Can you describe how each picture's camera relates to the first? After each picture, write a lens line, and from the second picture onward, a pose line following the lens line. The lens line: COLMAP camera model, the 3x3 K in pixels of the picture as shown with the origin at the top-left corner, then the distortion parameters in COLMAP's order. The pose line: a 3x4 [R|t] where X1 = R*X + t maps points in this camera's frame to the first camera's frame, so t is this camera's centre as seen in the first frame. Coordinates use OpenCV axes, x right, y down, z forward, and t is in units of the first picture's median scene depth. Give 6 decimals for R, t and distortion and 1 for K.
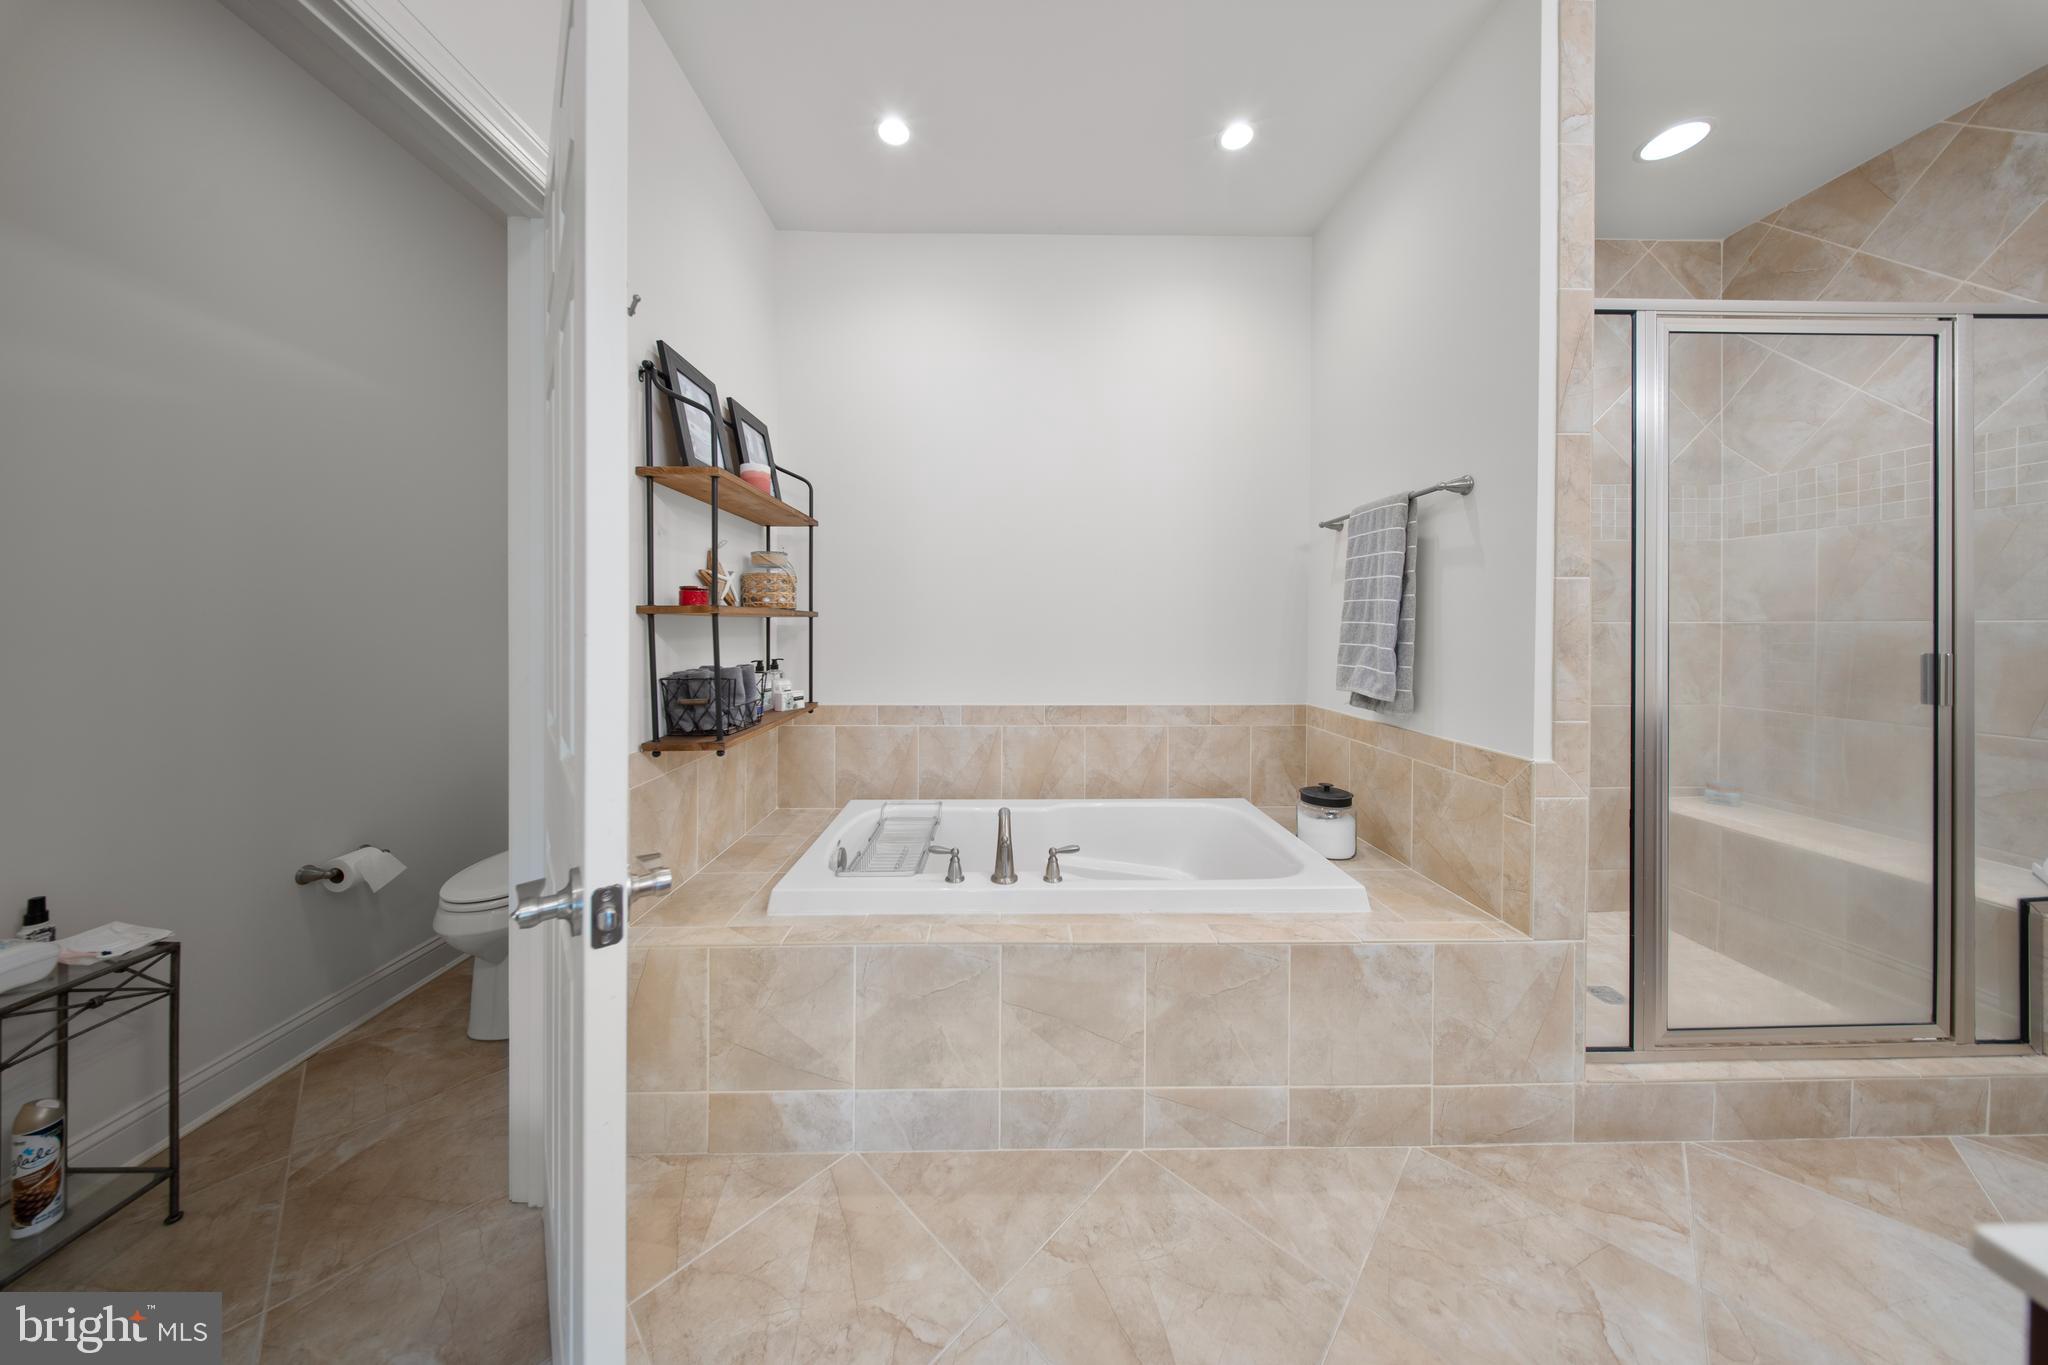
lens RADIAL K [[622.7, 0, 1015.6], [0, 622.7, 623.9], [0, 0, 1]] dist [-0.006264, -0.000016]
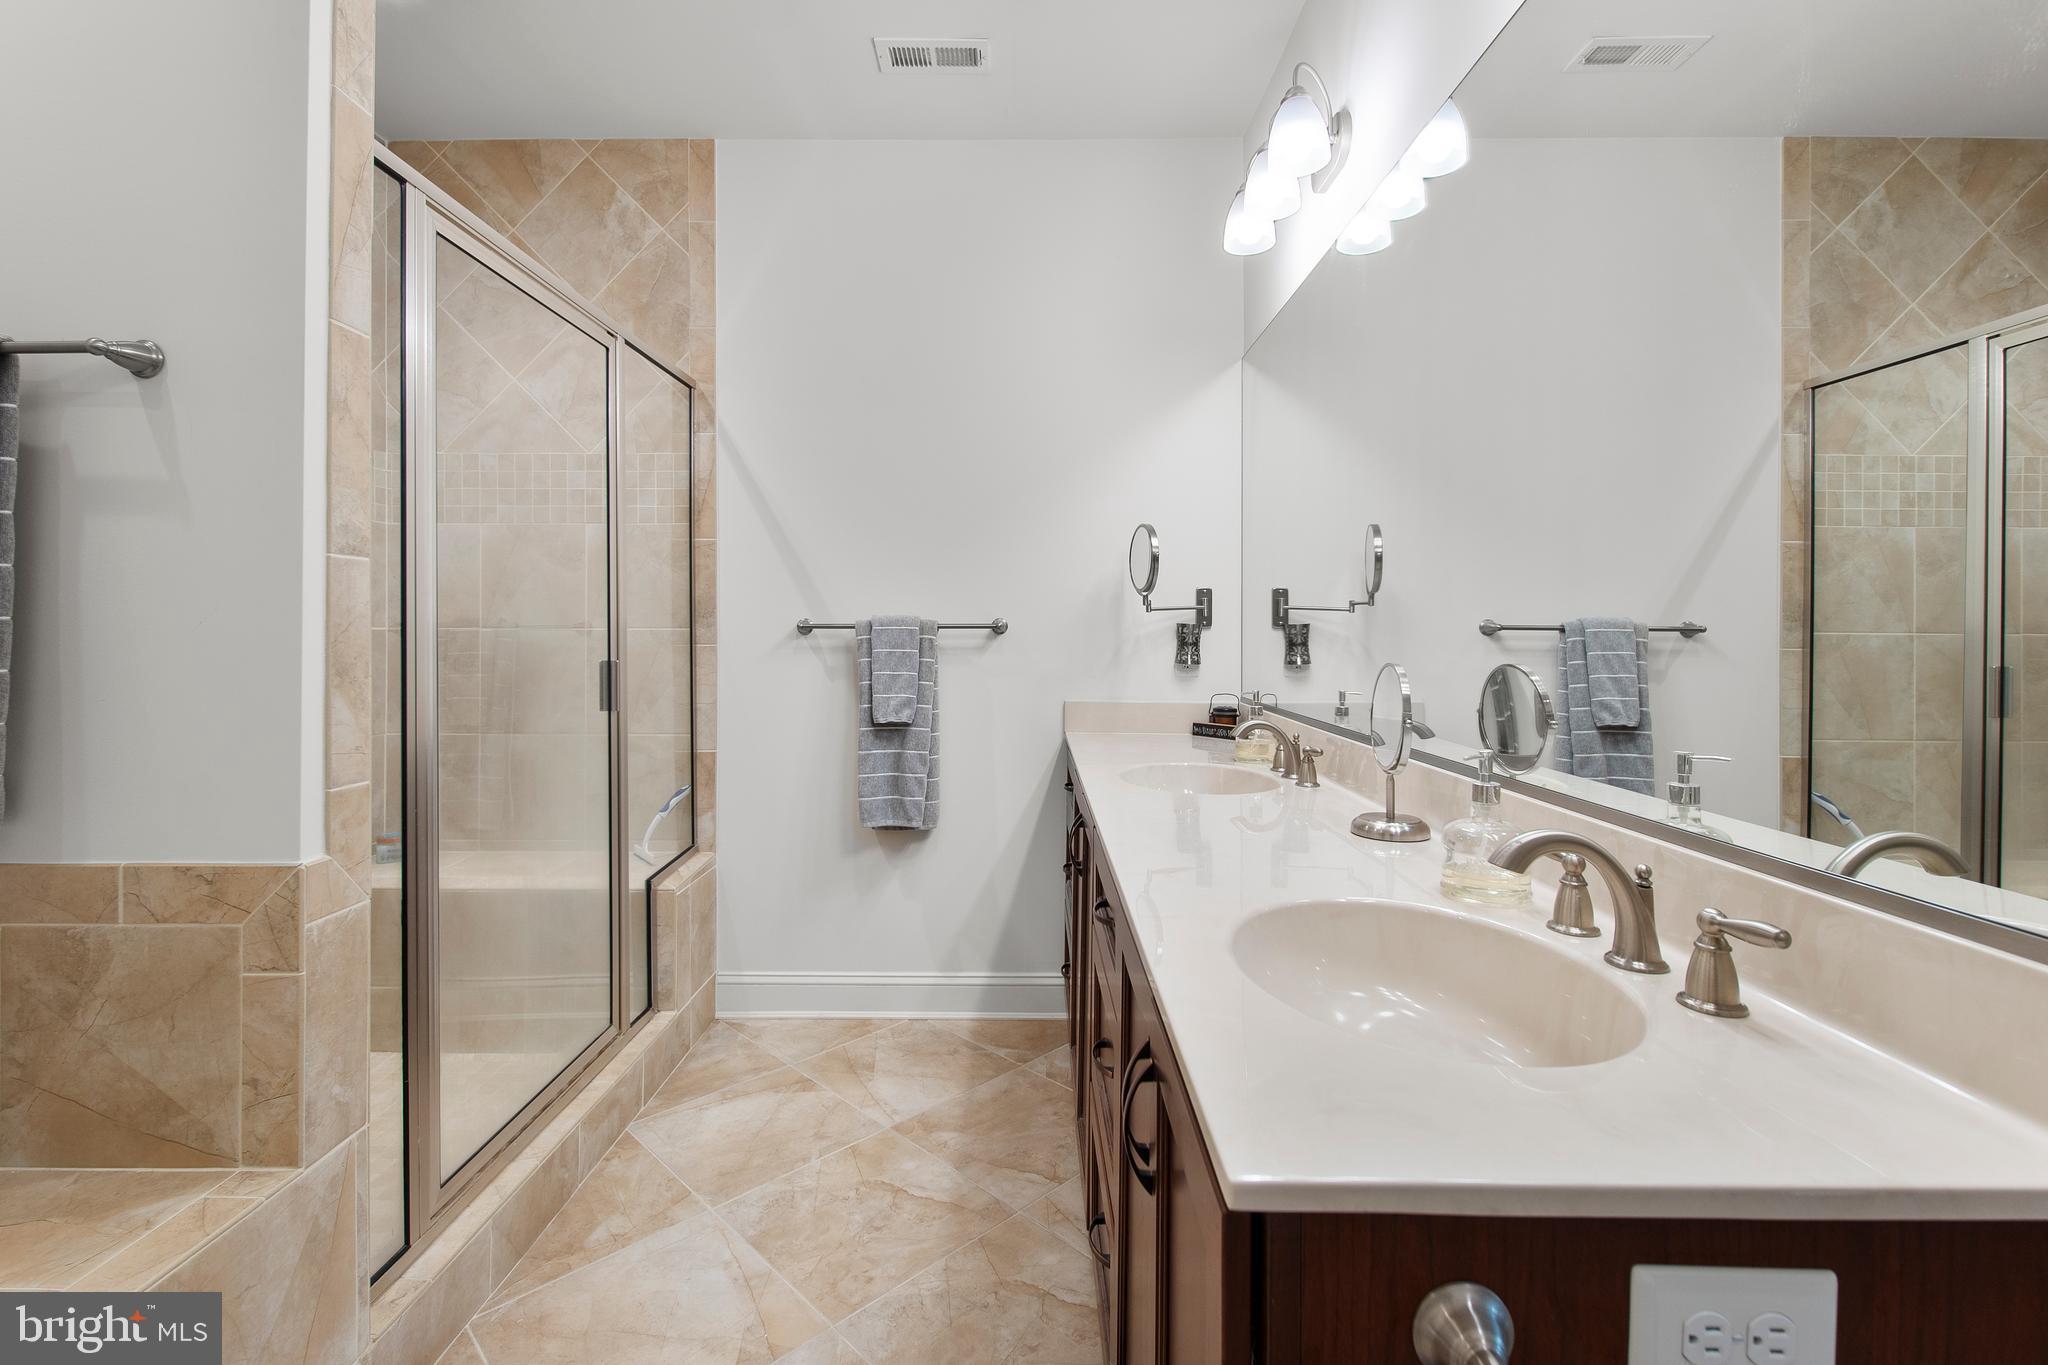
lens RADIAL K [[933.4, 0, 1006.6], [0, 933.4, 632.8], [0, 0, 1]] dist [0.002259, -0.000457]
pose [[0.032550, 0.000796, 0.999470, -0.026735], [-0.003609, 0.999993, -0.000679, 0.000674], [-0.999464, -0.003585, 0.032553, 0.301637]]
